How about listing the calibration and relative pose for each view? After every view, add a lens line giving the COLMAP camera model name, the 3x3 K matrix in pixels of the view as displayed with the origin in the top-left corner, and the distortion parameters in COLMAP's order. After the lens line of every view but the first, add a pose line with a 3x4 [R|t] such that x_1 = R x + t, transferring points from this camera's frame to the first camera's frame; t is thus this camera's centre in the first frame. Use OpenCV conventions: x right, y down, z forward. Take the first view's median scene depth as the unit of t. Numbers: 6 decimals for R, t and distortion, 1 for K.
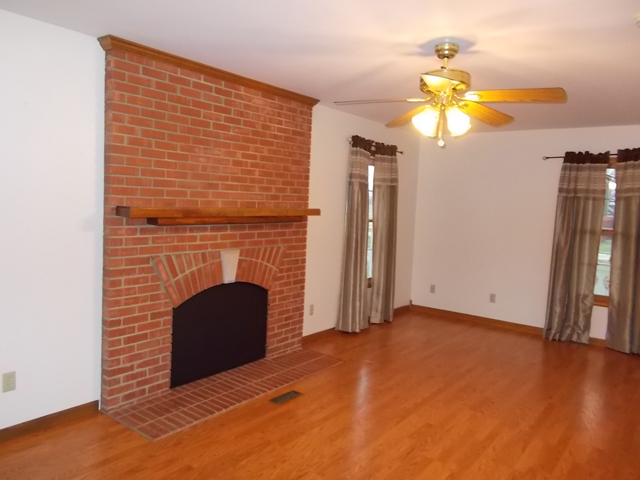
lens RADIAL K [[490.4, 0, 320.6], [0, 490.4, 239.3], [0, 0, 1]] dist [0.009504, -0.005250]
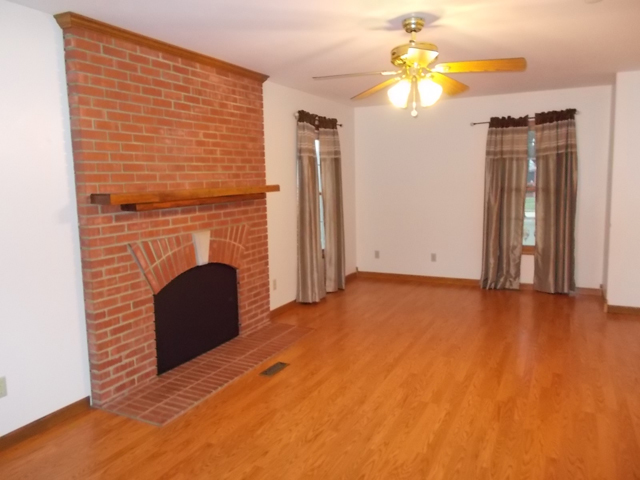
lens RADIAL K [[490.4, 0, 318.9], [0, 490.4, 238.6], [0, 0, 1]] dist [0.009504, -0.005250]
pose [[0.980060, -0.088279, 0.178014, -0.137465], [0.080154, 0.995407, 0.052343, 0.003514], [-0.181817, -0.037031, 0.982635, -0.019865]]
